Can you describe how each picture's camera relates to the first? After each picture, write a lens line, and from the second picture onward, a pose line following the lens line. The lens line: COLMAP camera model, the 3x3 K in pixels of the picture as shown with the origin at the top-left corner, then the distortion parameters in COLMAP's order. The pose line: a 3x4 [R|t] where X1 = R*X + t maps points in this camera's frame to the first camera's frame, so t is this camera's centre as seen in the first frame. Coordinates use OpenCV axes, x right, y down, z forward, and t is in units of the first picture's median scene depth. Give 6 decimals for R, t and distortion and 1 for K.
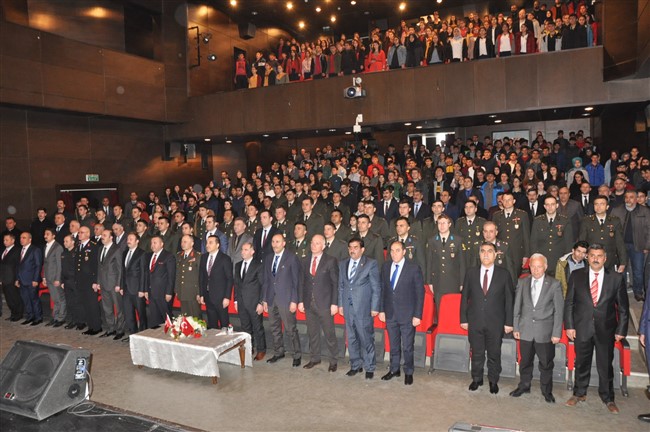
lens RADIAL K [[508.0, 0, 325.0], [0, 508.0, 216.0], [0, 0, 1]] dist [-0.170773, 0.144887]
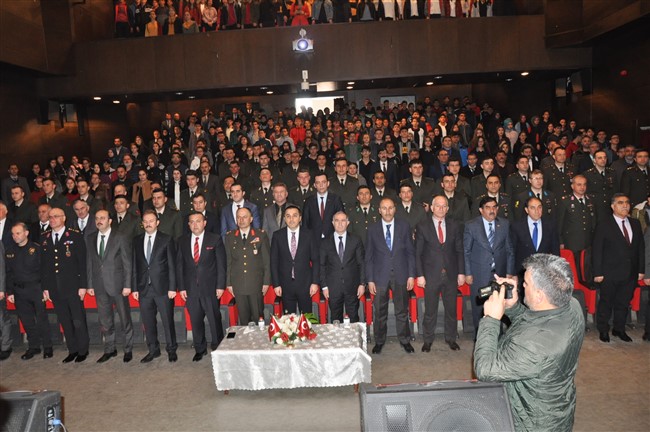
lens RADIAL K [[508.0, 0, 325.0], [0, 508.0, 216.0], [0, 0, 1]] dist [-0.170773, 0.144887]
pose [[0.915965, -0.066250, 0.395751, -0.269883], [0.044438, 0.996957, 0.064043, 0.003620], [-0.398790, -0.041074, 0.916122, 0.147785]]
